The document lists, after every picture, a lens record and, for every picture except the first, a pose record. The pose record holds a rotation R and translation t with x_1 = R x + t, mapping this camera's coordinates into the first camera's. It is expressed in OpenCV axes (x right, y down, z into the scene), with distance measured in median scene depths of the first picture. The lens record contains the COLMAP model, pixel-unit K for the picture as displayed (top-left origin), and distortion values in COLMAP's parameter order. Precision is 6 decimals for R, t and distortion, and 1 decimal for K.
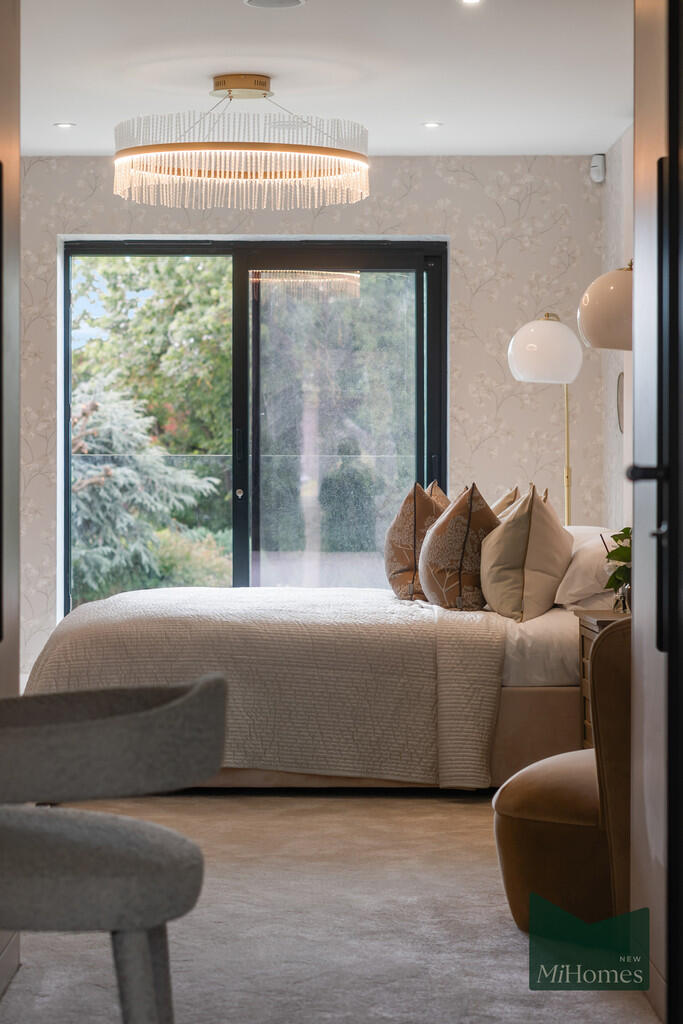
lens RADIAL K [[2271.0, 0, 337.4], [0, 2271.0, 507.4], [0, 0, 1]] dist [-0.009038, 0.000000]
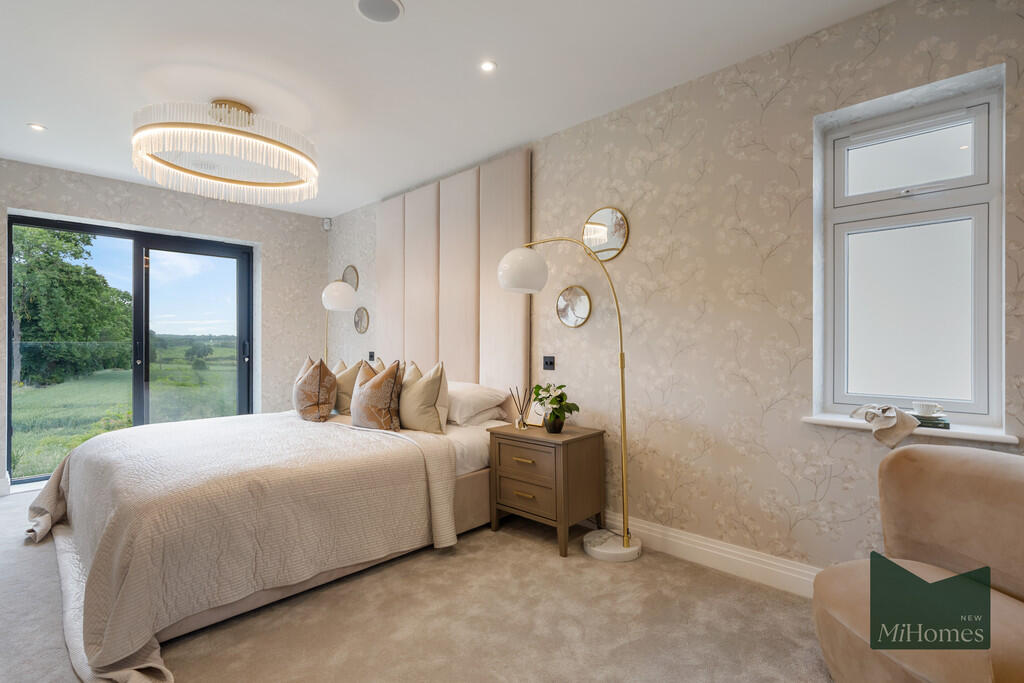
lens RADIAL K [[489.5, 0, 504.9], [0, 489.5, 339.4], [0, 0, 1]] dist [-0.000878, 0.001871]
pose [[0.707809, 0.000207, 0.706403, -0.118788], [0.014240, 0.999793, -0.014562, -0.015342], [-0.706260, 0.020366, 0.707660, 0.495827]]
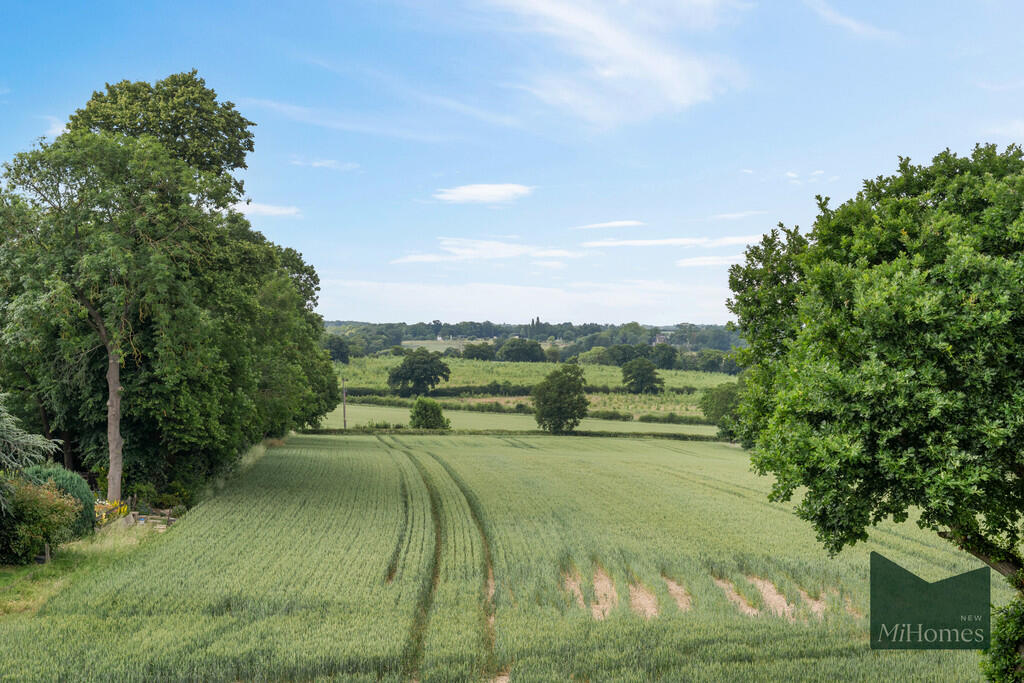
lens RADIAL K [[1471.8, 0, 508.6], [0, 1471.8, 336.9], [0, 0, 1]] dist [-0.010060, 0.000000]
pose [[0.957925, -0.005779, 0.286961, -0.342437], [0.011311, 0.999781, -0.017621, -0.372694], [-0.286796, 0.020125, 0.957780, 0.928544]]
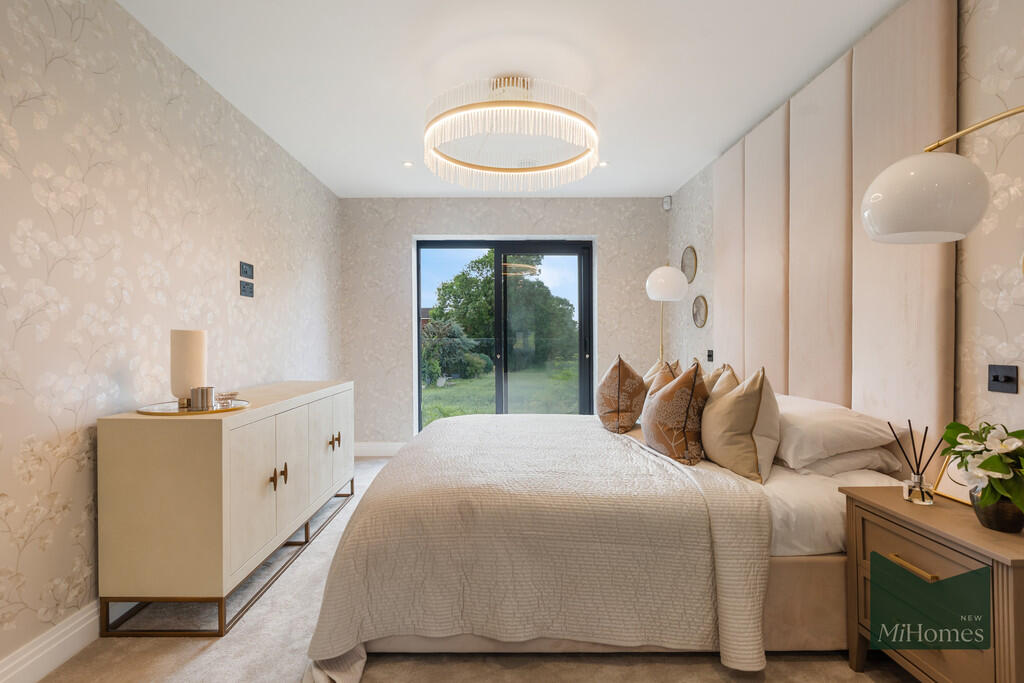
lens RADIAL K [[489.5, 0, 502.3], [0, 489.5, 342.7], [0, 0, 1]] dist [-0.000878, 0.001871]
pose [[0.999975, -0.005276, -0.004808, -0.037757], [0.005233, 0.999946, -0.008963, -0.015314], [0.004855, 0.008938, 0.999948, 0.540194]]
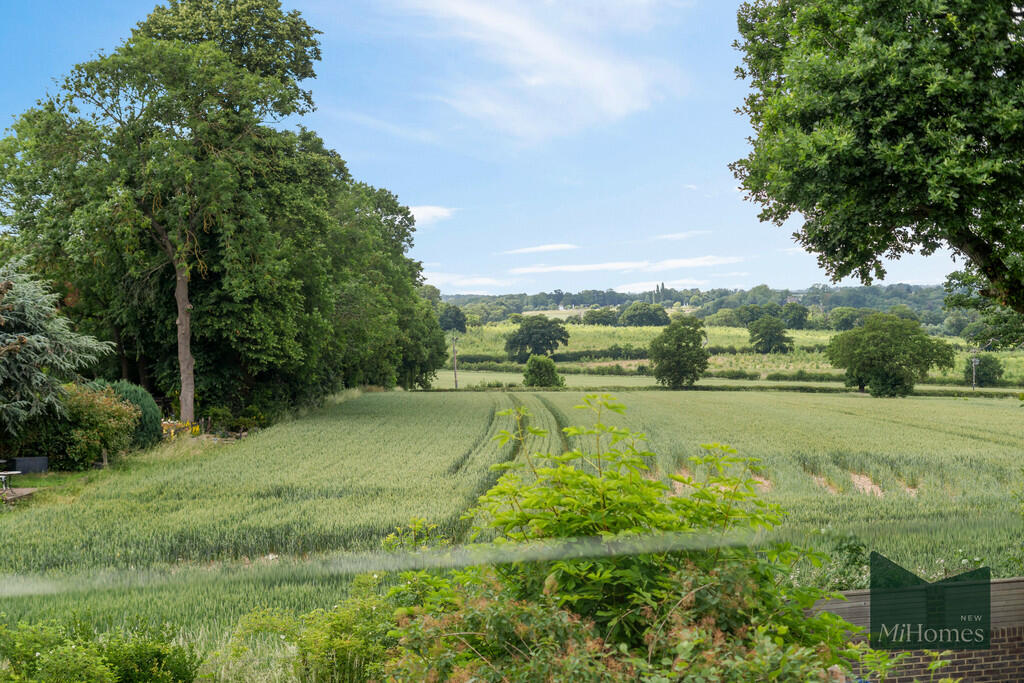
lens RADIAL K [[1520.4, 0, 513.2], [0, 1520.4, 322.2], [0, 0, 1]] dist [-0.012432, 0.000000]
pose [[0.976842, -0.038003, 0.210561, -0.103694], [0.040825, 0.999125, -0.009069, -0.045688], [-0.210032, 0.017456, 0.977539, 1.025295]]
